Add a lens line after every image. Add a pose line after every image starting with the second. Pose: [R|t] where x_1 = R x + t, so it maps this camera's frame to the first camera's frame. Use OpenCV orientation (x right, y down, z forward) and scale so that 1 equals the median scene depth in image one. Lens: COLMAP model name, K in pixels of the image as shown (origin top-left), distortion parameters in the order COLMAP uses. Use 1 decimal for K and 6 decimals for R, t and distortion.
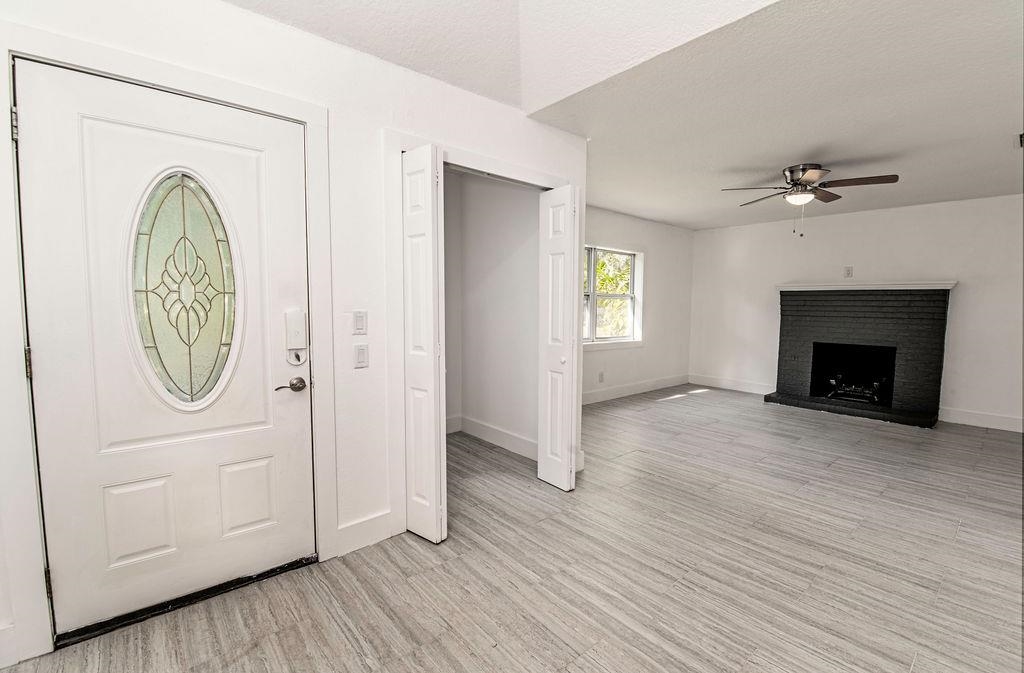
lens RADIAL K [[446.4, 0, 520.8], [0, 446.4, 337.5], [0, 0, 1]] dist [-0.016982, -0.003598]
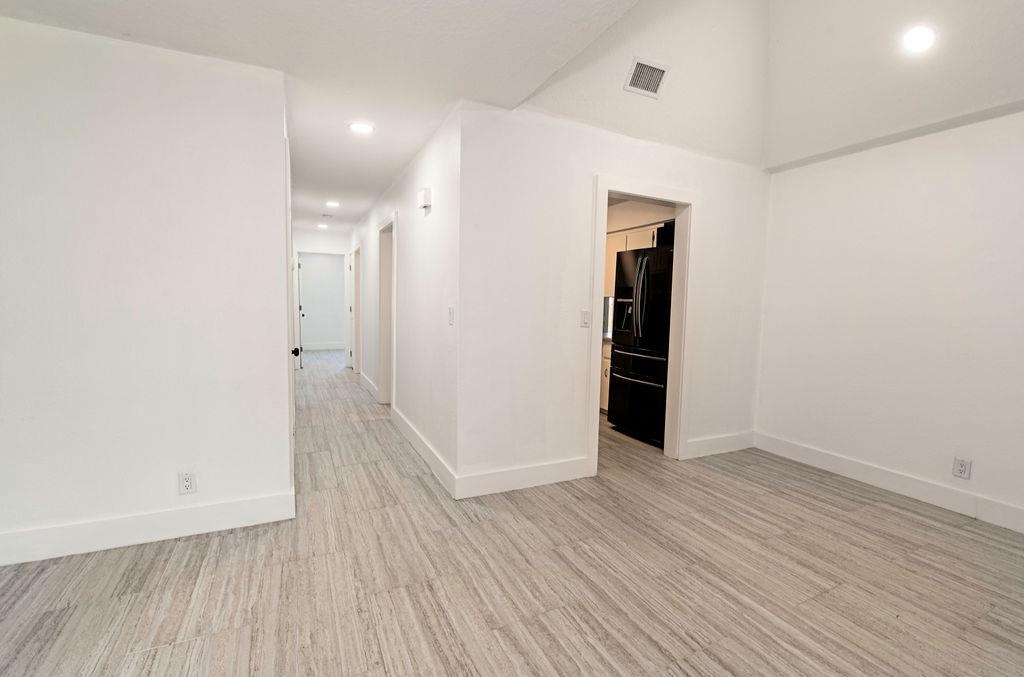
lens RADIAL K [[446.4, 0, 518.0], [0, 446.4, 342.4], [0, 0, 1]] dist [-0.016982, -0.003598]
pose [[-0.965337, -0.057344, 0.254629, 0.442522], [-0.014943, 0.986109, 0.165428, -0.109461], [-0.260578, 0.155889, -0.952784, 1.540004]]
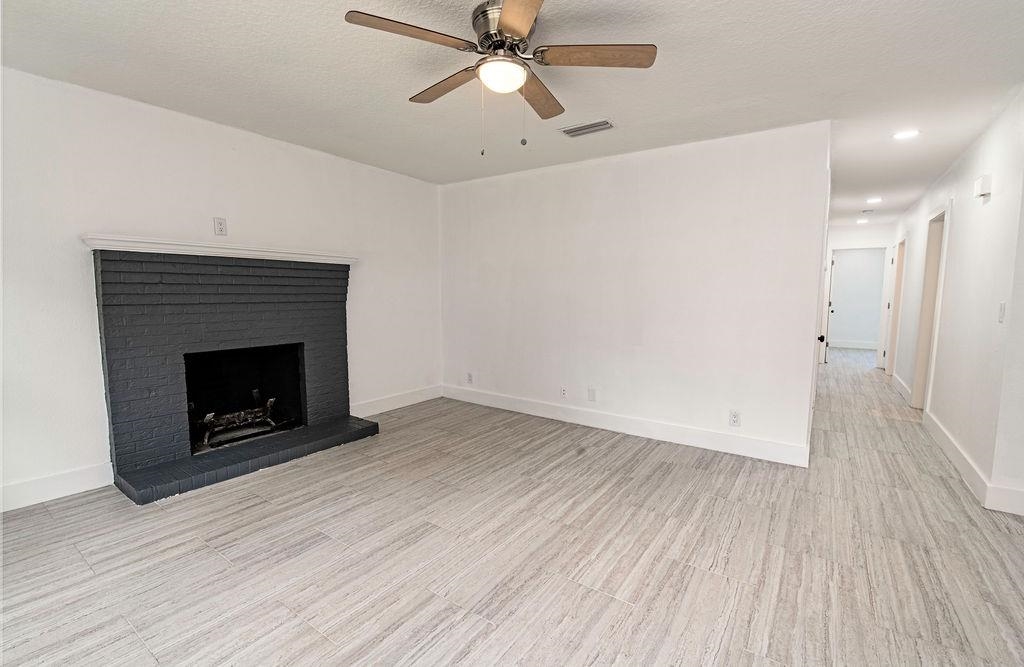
lens RADIAL K [[446.4, 0, 521.1], [0, 446.4, 334.7], [0, 0, 1]] dist [-0.017583, -0.003310]
pose [[-0.242772, -0.109561, 0.963877, 0.157539], [0.062263, 0.989793, 0.128189, -0.138130], [-0.968083, 0.091134, -0.233473, 1.862696]]
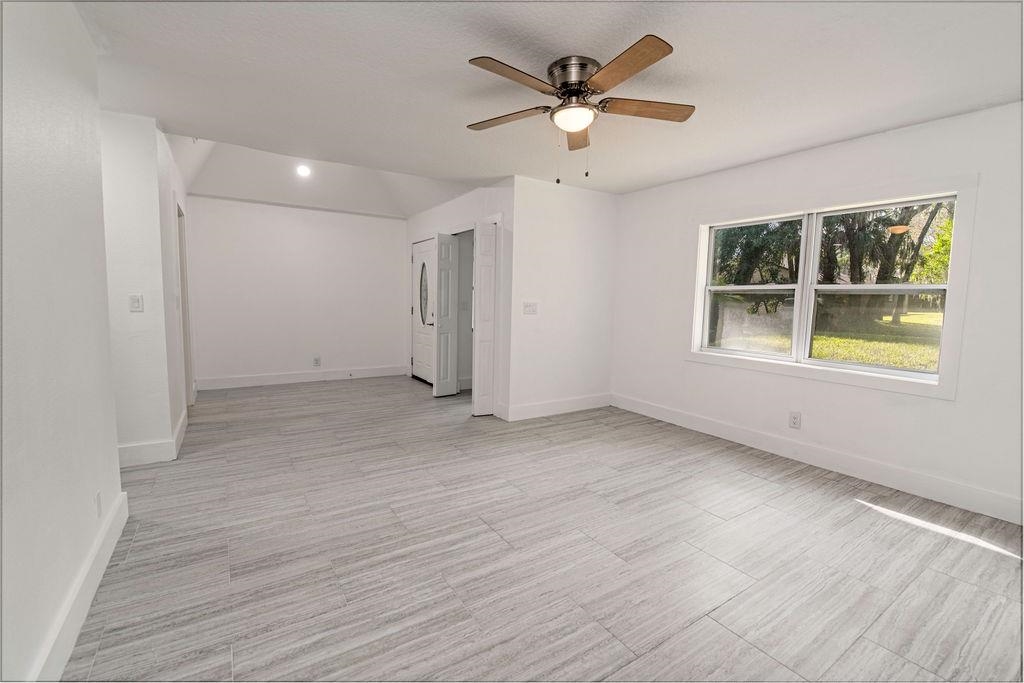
lens RADIAL K [[446.4, 0, 518.5], [0, 446.4, 343.8], [0, 0, 1]] dist [-0.016982, -0.003598]
pose [[-0.135308, 0.079404, -0.987617, 2.106074], [-0.102426, 0.990322, 0.093654, -0.092899], [0.985495, 0.113830, -0.125865, 1.712534]]
